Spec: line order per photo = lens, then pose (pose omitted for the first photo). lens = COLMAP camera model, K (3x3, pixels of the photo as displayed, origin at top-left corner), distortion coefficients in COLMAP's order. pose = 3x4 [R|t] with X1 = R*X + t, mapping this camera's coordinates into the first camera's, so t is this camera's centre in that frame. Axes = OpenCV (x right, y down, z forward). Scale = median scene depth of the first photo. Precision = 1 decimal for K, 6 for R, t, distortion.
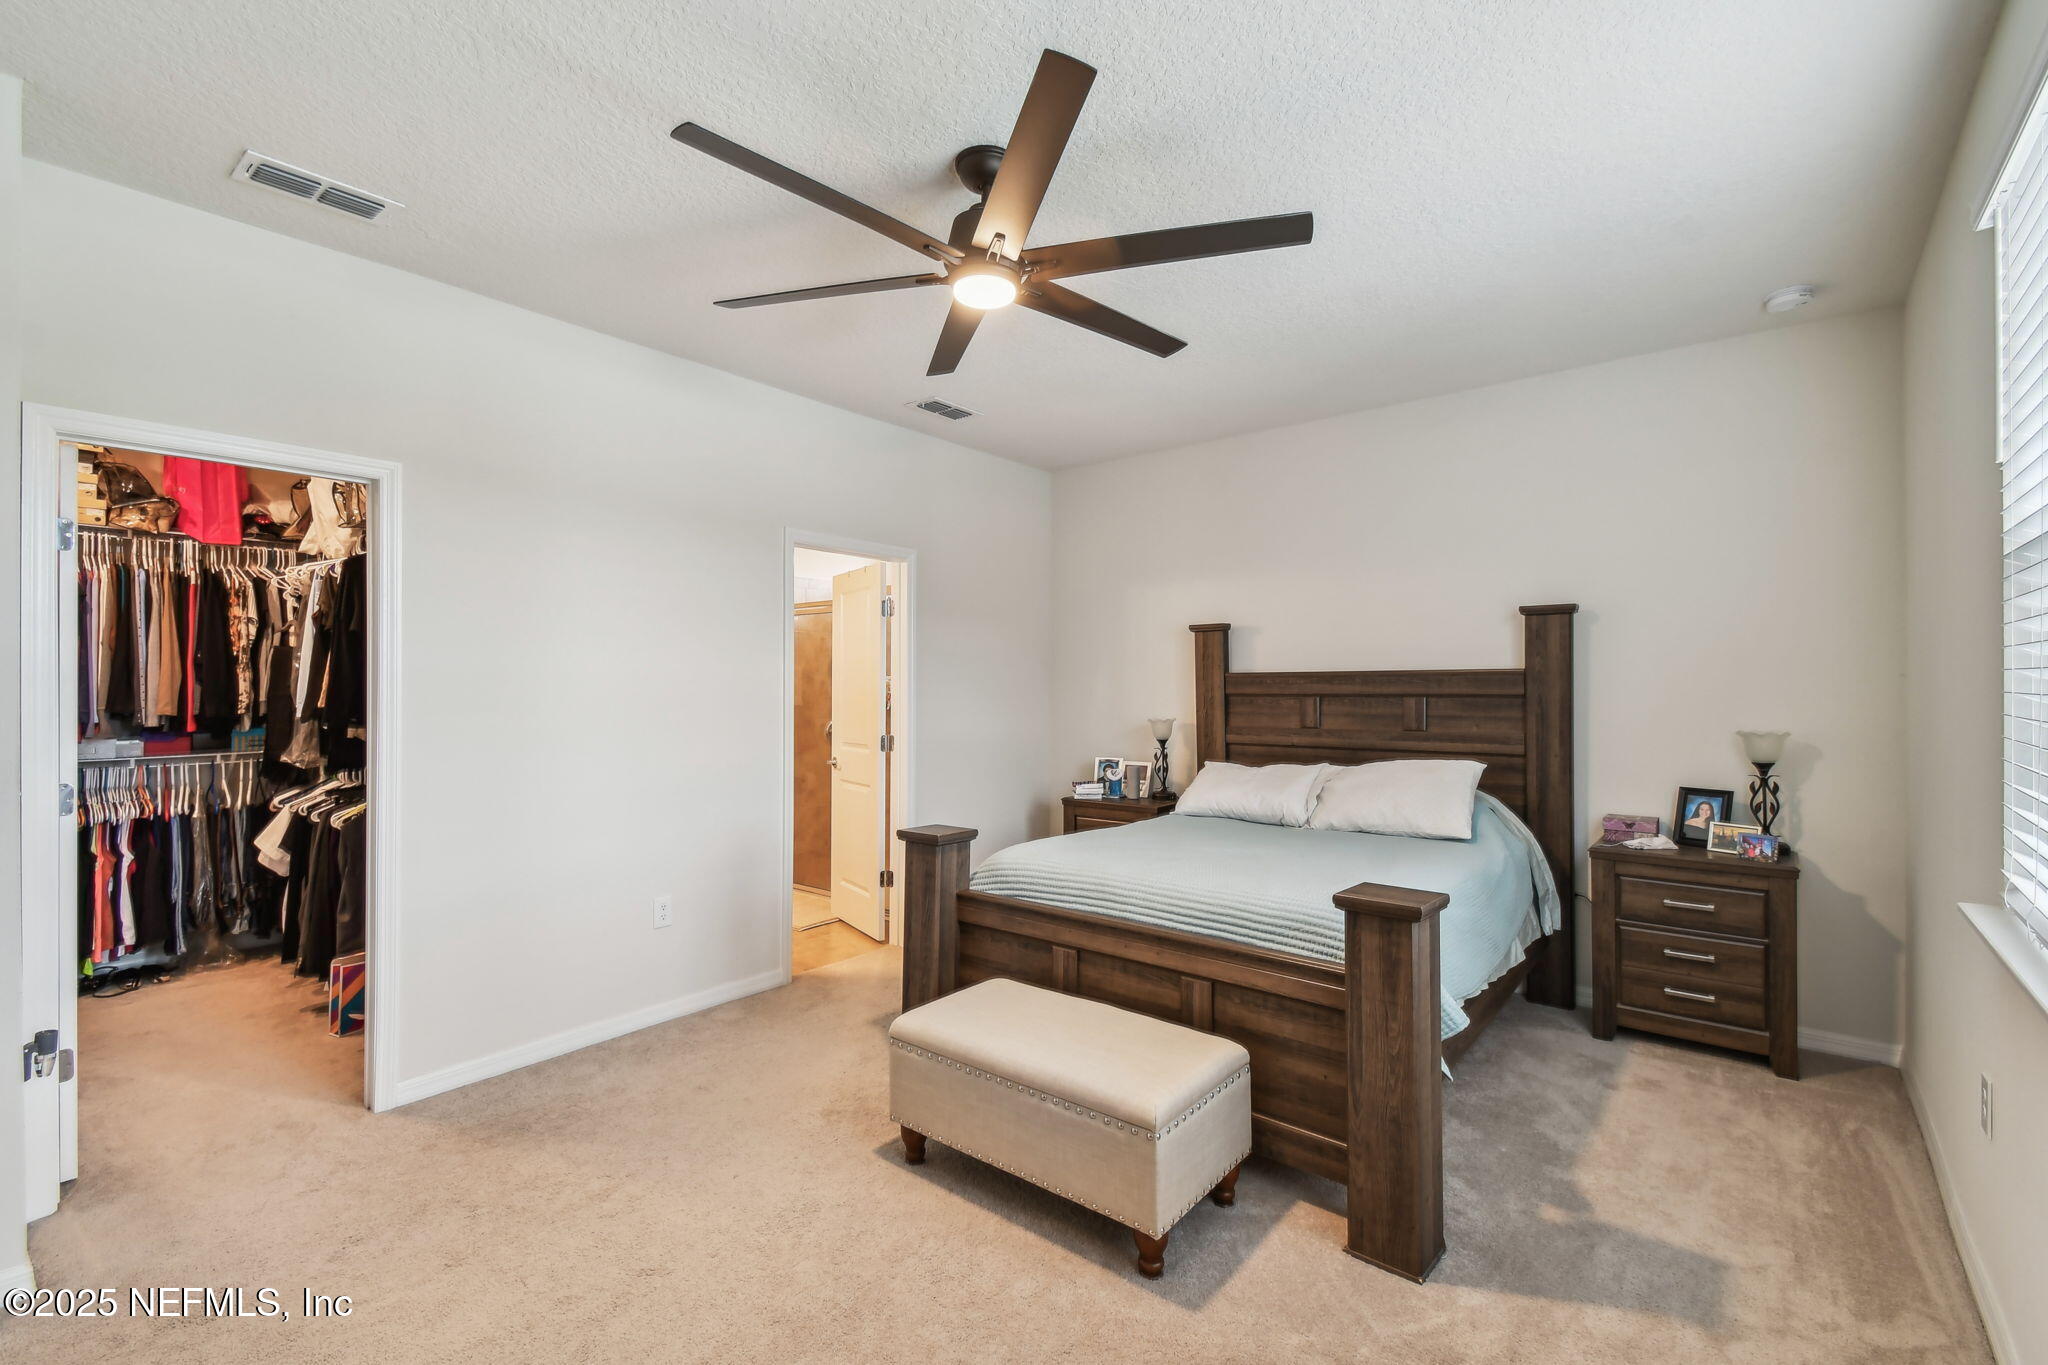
lens RADIAL K [[901.3, 0, 1024.0], [0, 901.3, 683.9], [0, 0, 1]] dist [0.016171, -0.000467]
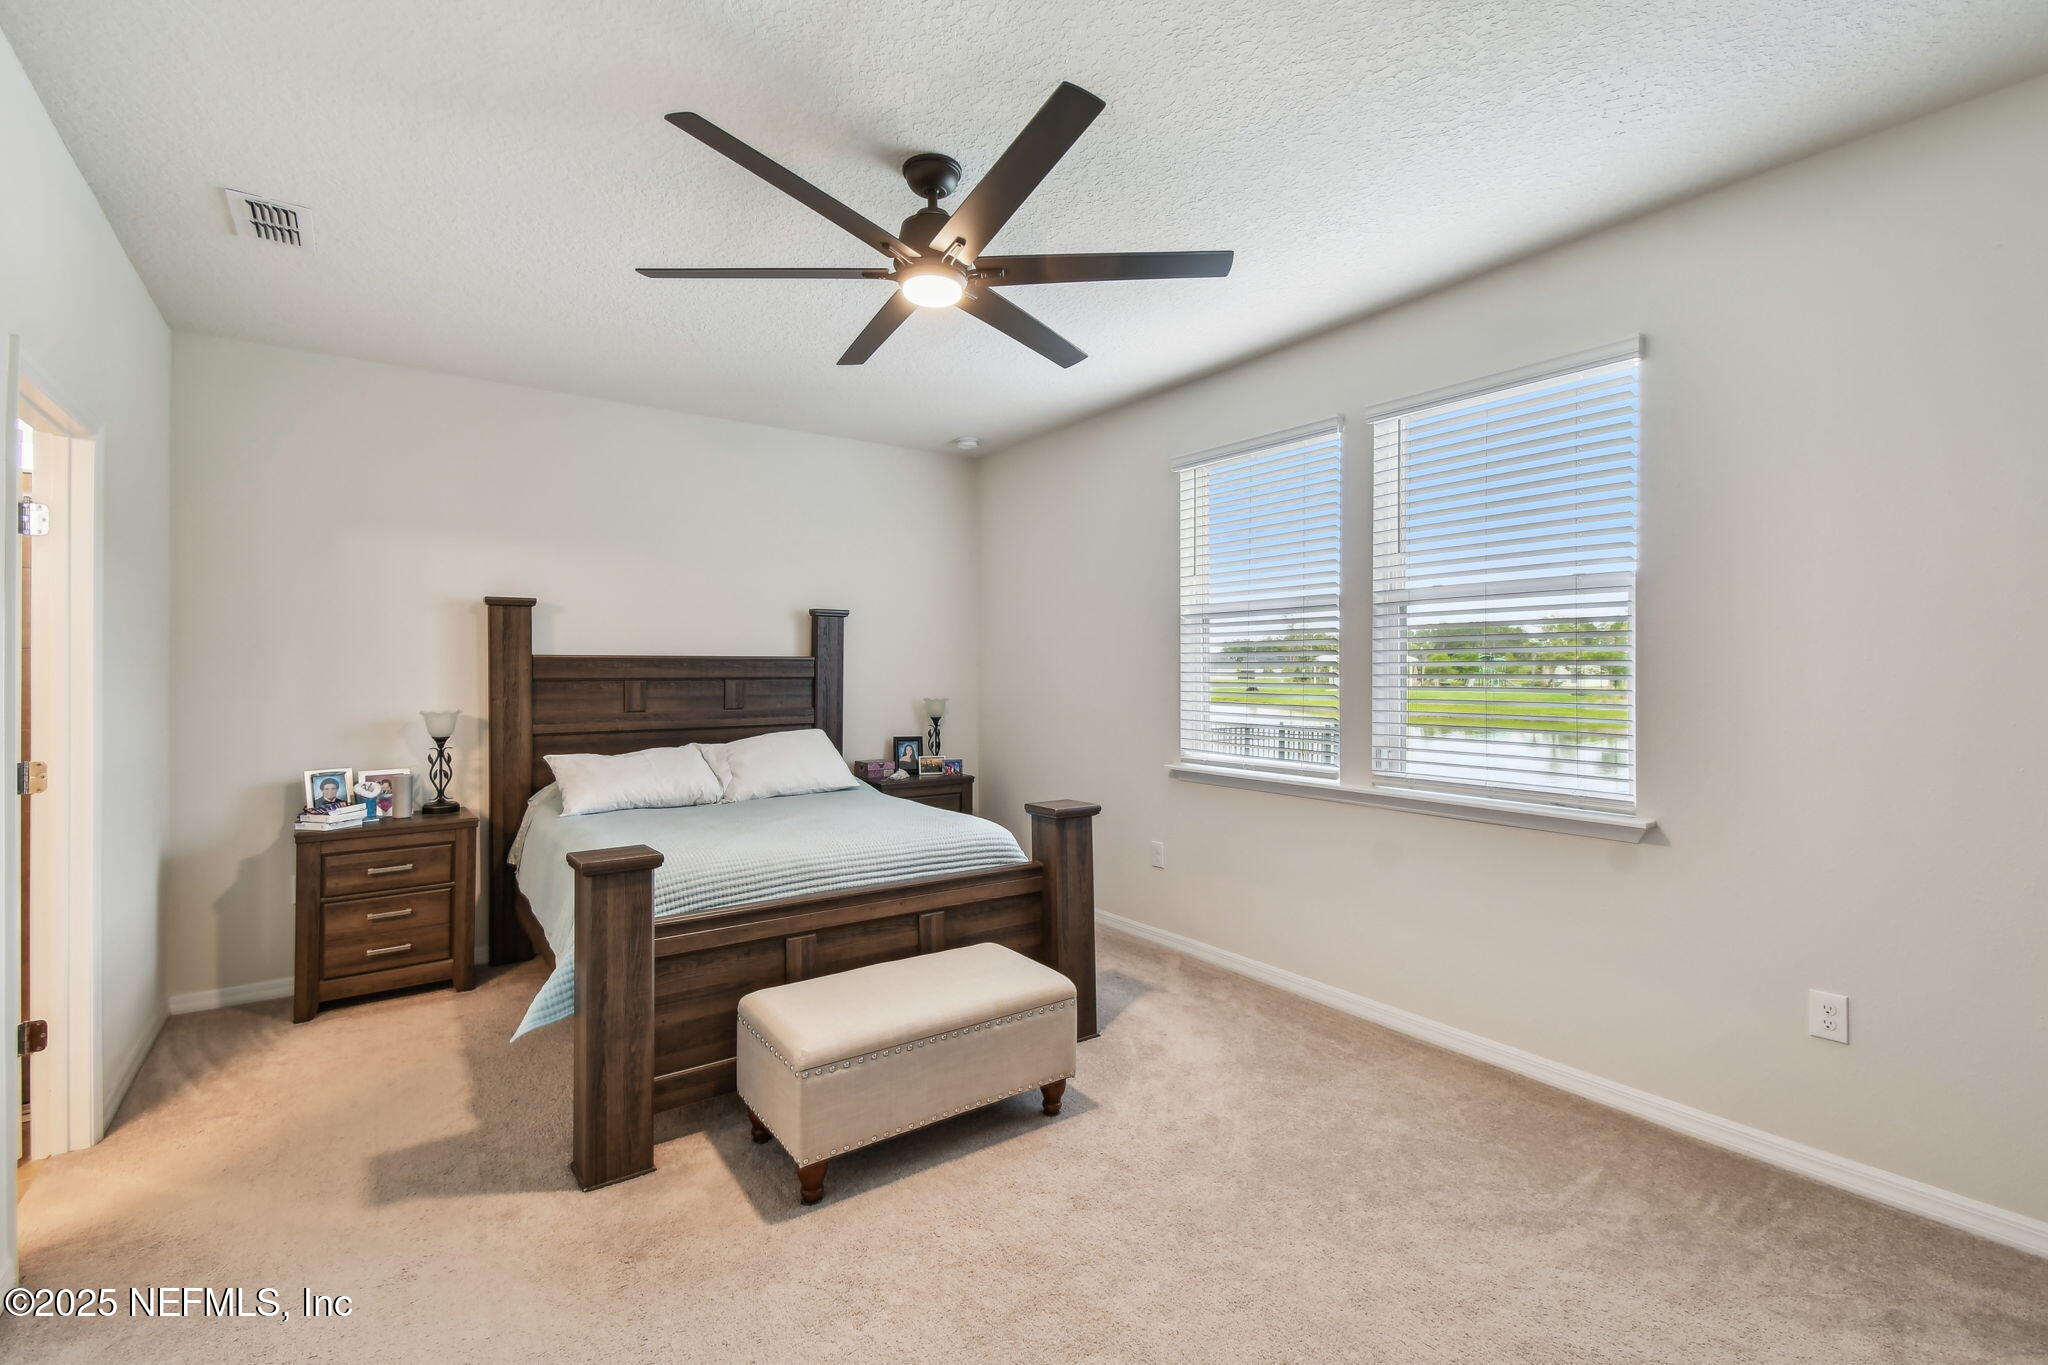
lens RADIAL K [[901.3, 0, 1022.4], [0, 901.3, 671.9], [0, 0, 1]] dist [0.016171, -0.000467]
pose [[0.259400, -0.003525, 0.965764, -0.590362], [-0.005802, 0.999970, 0.005209, -0.004075], [-0.965753, -0.006954, 0.259372, 0.353485]]
